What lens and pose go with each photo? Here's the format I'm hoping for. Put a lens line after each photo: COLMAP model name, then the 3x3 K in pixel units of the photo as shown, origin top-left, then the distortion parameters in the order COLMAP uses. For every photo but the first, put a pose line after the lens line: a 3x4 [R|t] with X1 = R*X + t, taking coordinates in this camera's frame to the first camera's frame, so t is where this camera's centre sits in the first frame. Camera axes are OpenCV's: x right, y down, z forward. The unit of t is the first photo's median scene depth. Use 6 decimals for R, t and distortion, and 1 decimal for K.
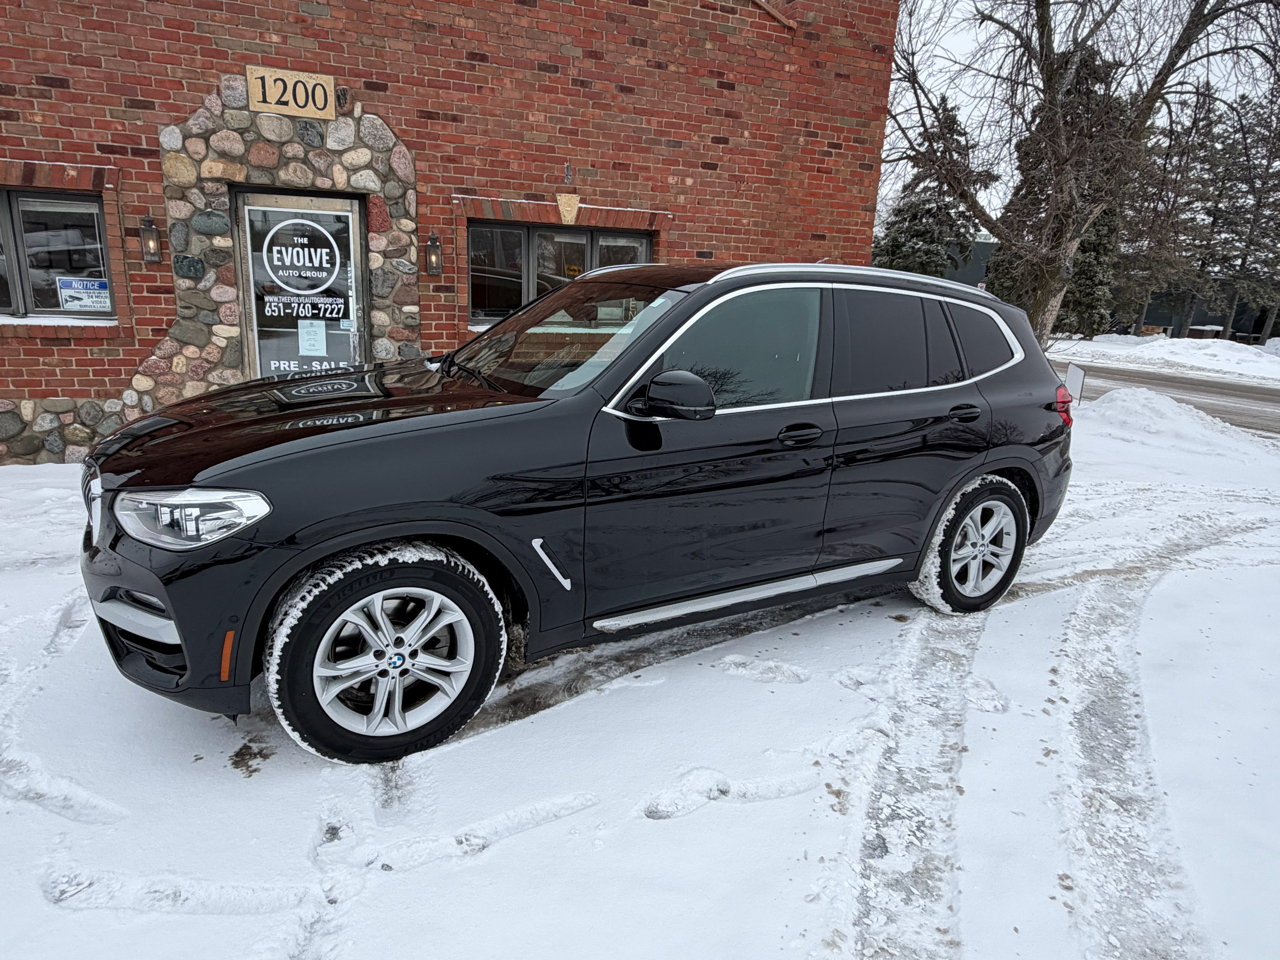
lens RADIAL K [[777.5, 0, 637.3], [0, 777.5, 487.3], [0, 0, 1]] dist [-0.003899, 0.003345]
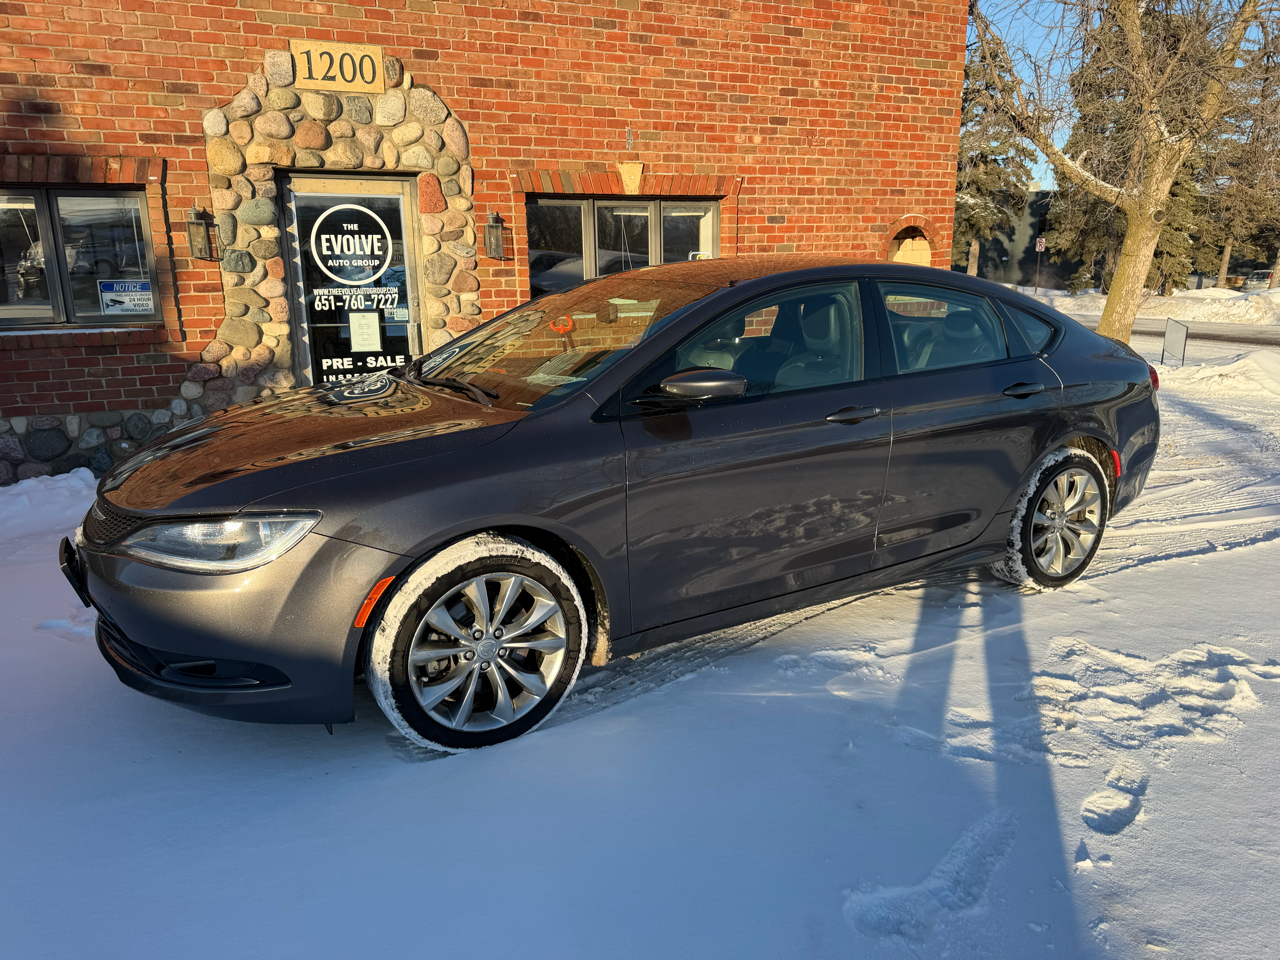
lens RADIAL K [[902.5, 0, 639.8], [0, 902.5, 486.8], [0, 0, 1]] dist [0.009165, -0.008411]
pose [[0.998443, -0.055756, -0.001455, -0.107630], [0.055733, 0.998366, -0.012589, 0.021071], [0.002155, 0.012488, 0.999920, -0.060007]]
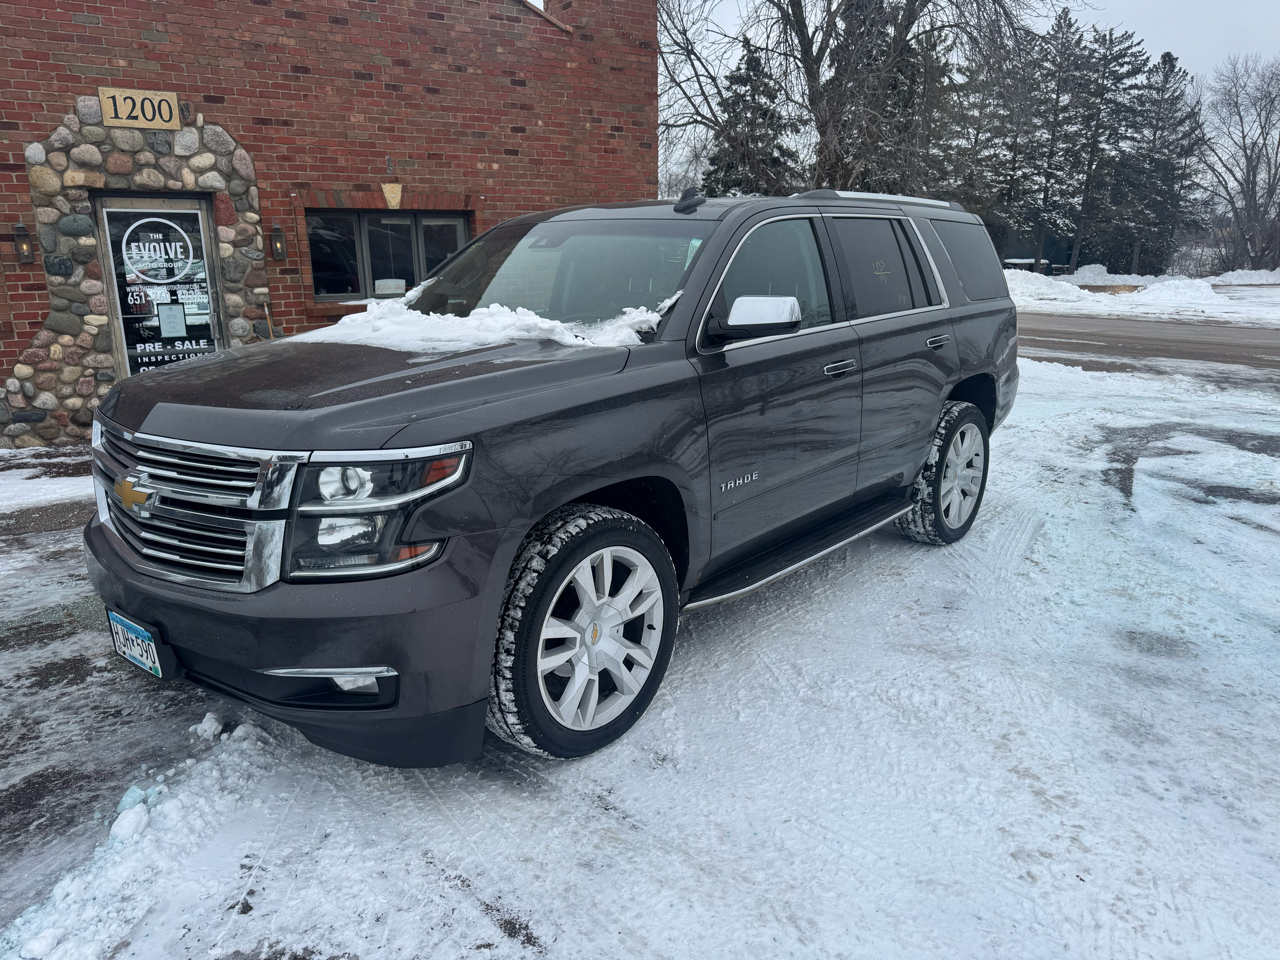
lens RADIAL K [[899.3, 0, 635.4], [0, 899.3, 481.0], [0, 0, 1]] dist [0.013497, -0.010960]
pose [[0.976492, -0.103674, 0.188986, -0.037057], [0.103308, 0.994579, 0.011817, 0.093112], [-0.189187, 0.007984, 0.981909, -0.415815]]
